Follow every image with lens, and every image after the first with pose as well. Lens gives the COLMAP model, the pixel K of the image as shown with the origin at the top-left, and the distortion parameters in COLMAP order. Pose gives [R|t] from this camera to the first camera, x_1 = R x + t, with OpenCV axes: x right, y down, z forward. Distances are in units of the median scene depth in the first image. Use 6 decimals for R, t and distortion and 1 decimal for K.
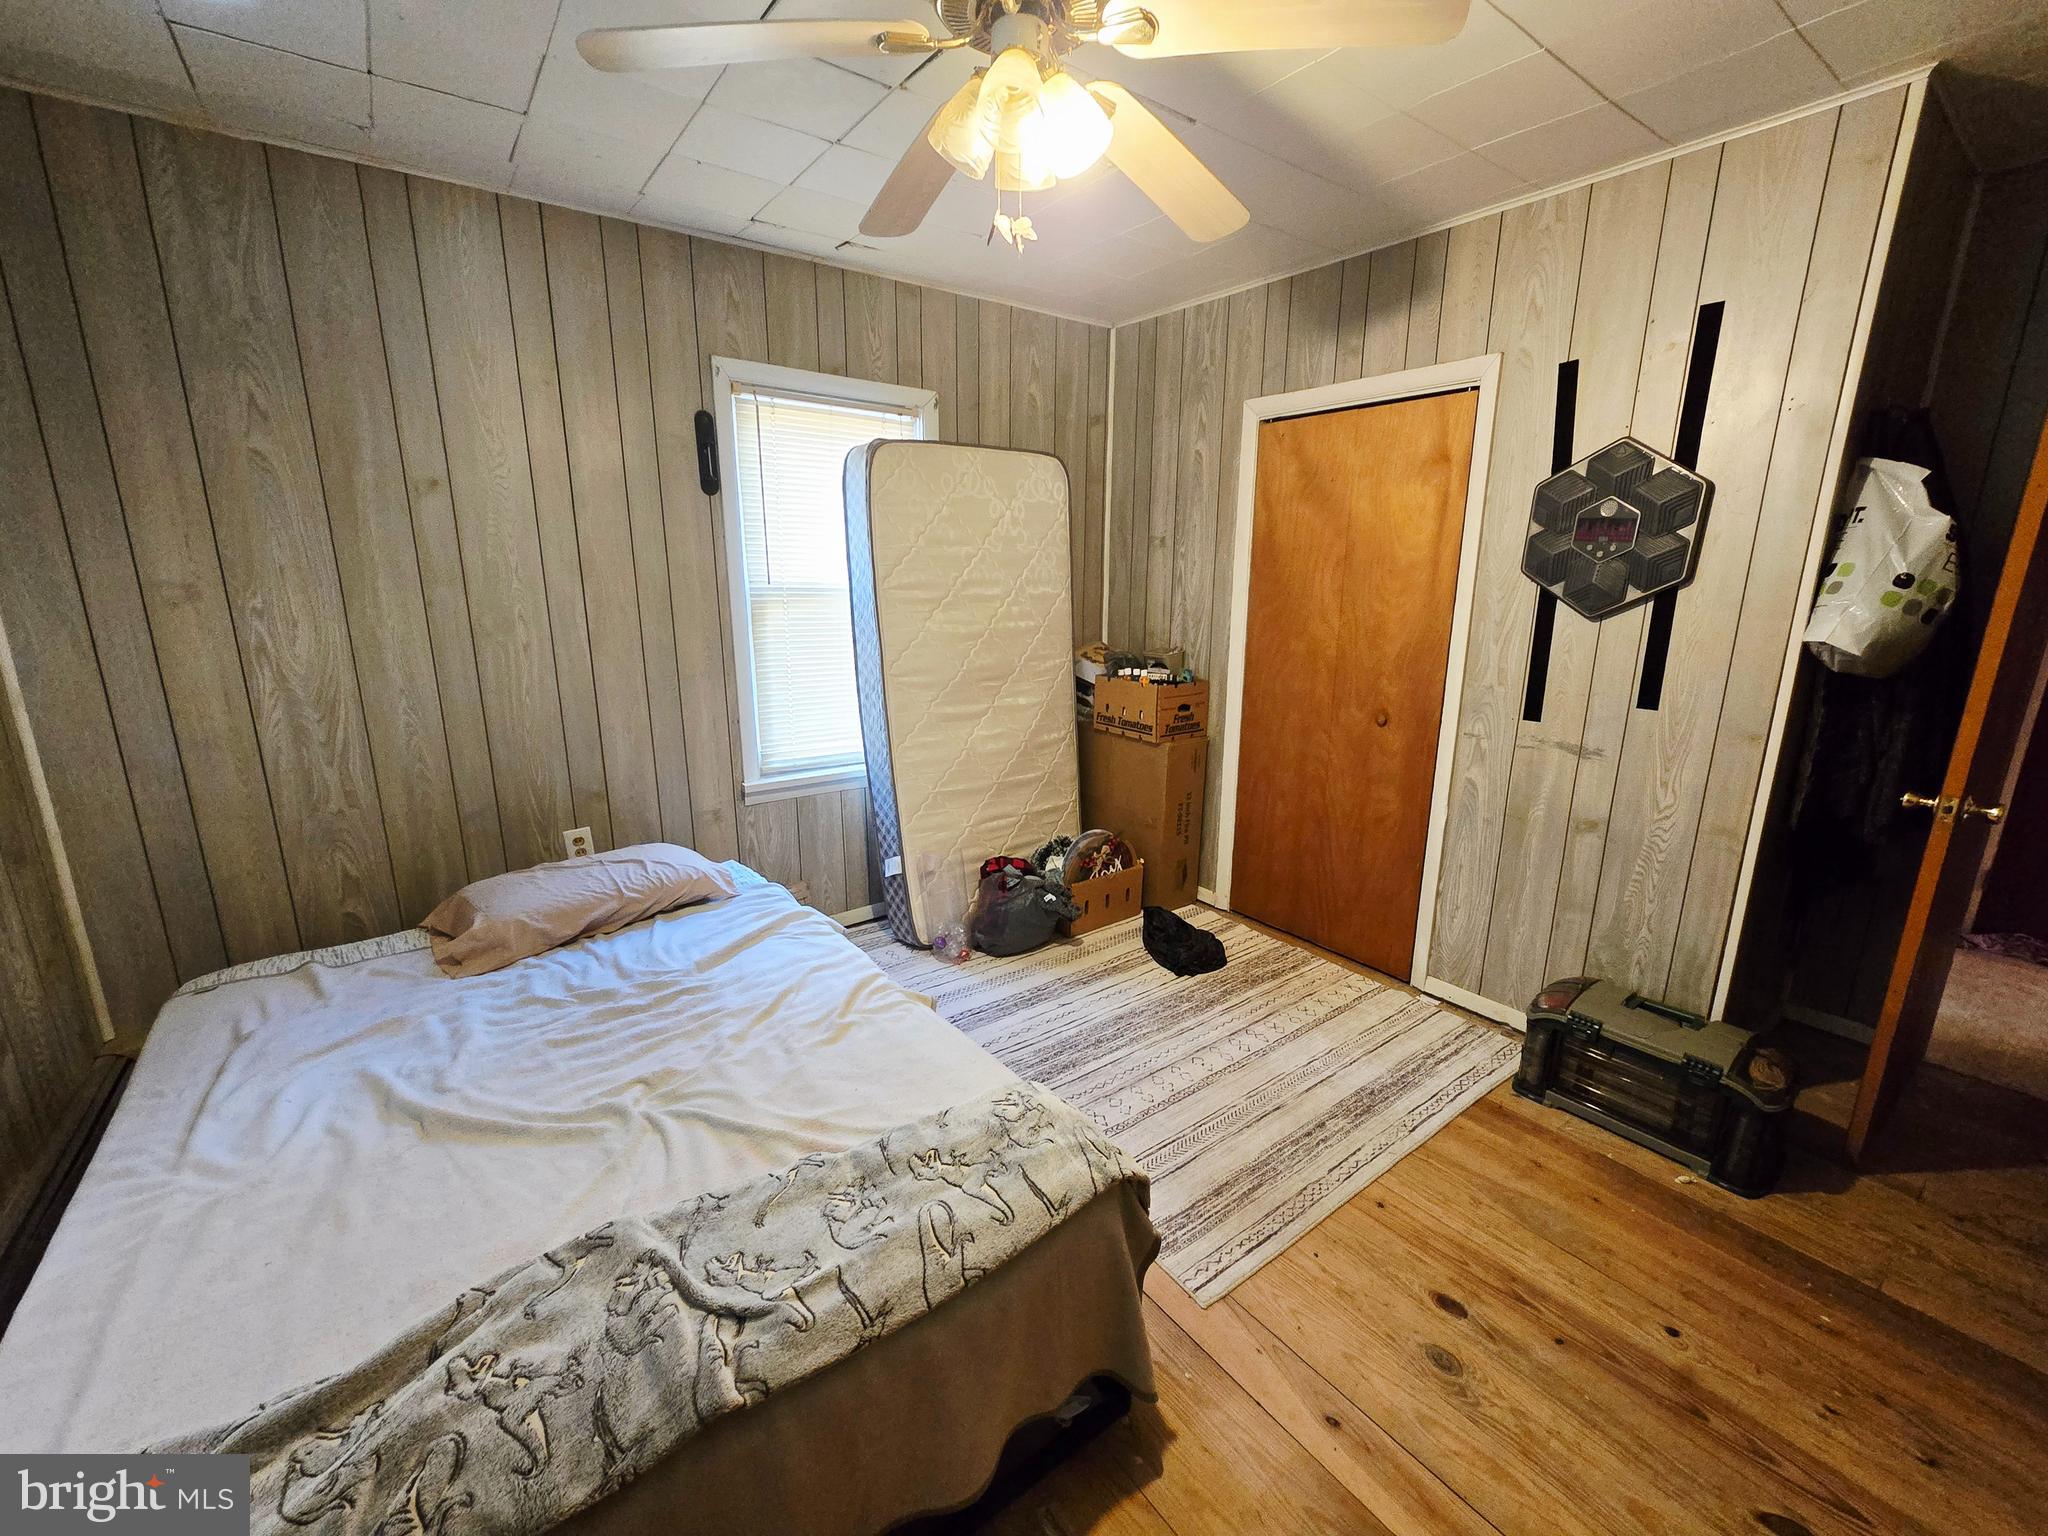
lens RADIAL K [[838.6, 0, 1034.2], [0, 838.6, 772.1], [0, 0, 1]] dist [-0.010366, 0.002450]
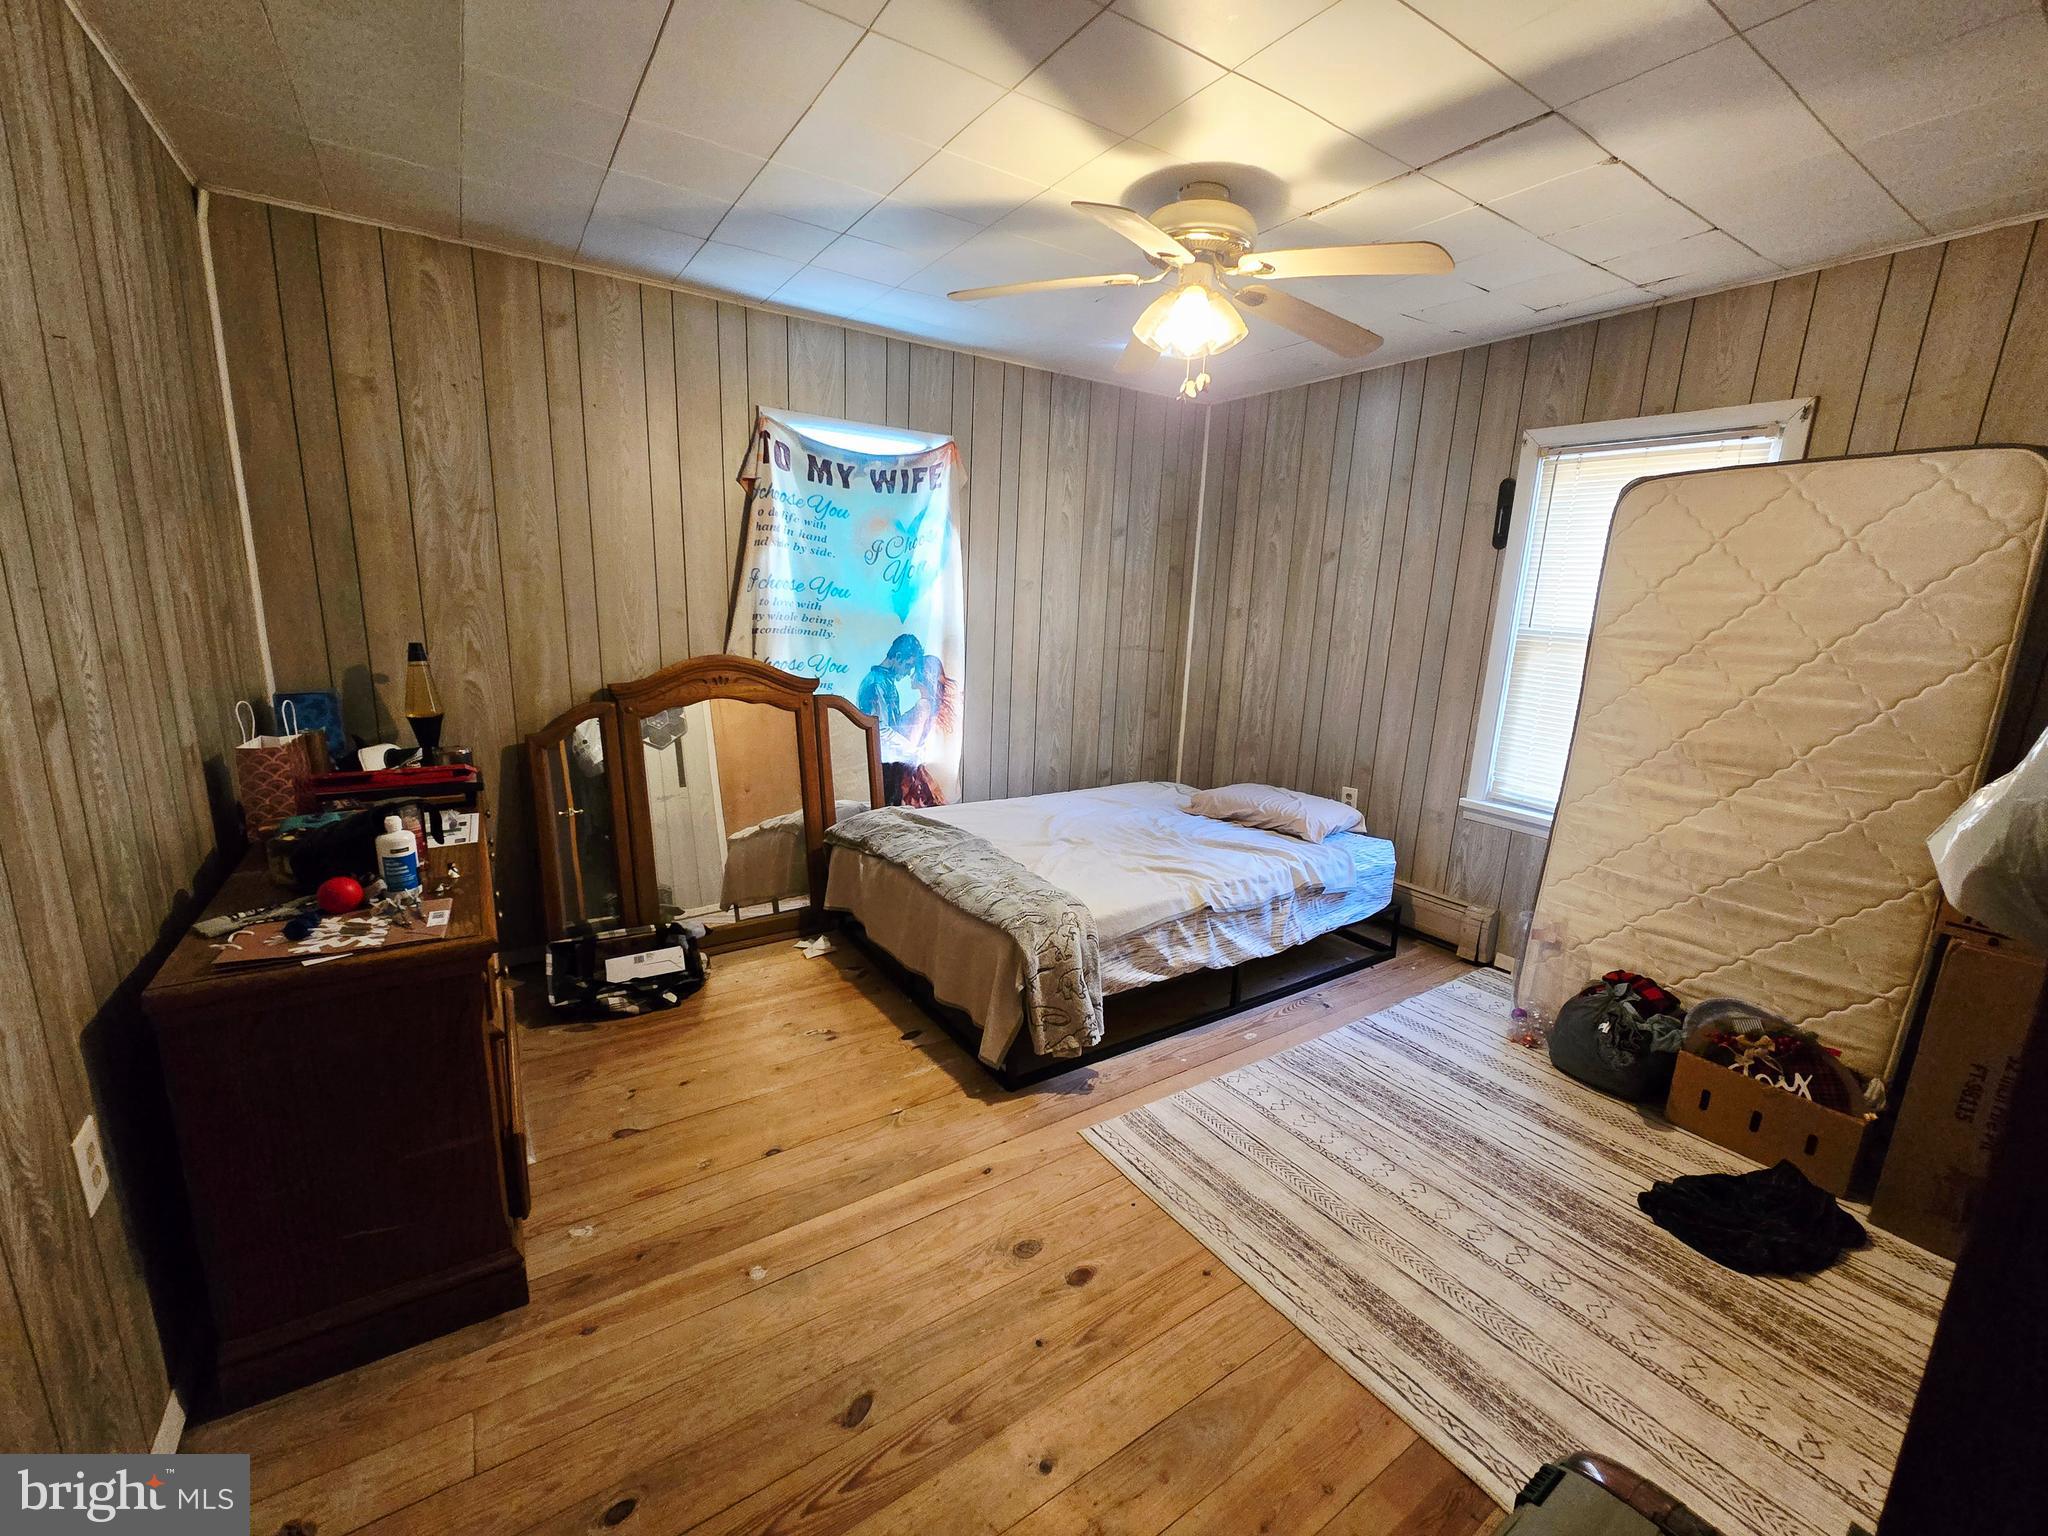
lens RADIAL K [[838.6, 0, 1029.8], [0, 838.6, 771.1], [0, 0, 1]] dist [-0.010366, 0.002450]
pose [[-0.054505, 0.200634, -0.978149, 0.845347], [-0.273853, 0.939039, 0.207872, -0.102151], [0.960226, 0.279199, 0.003762, 0.449203]]
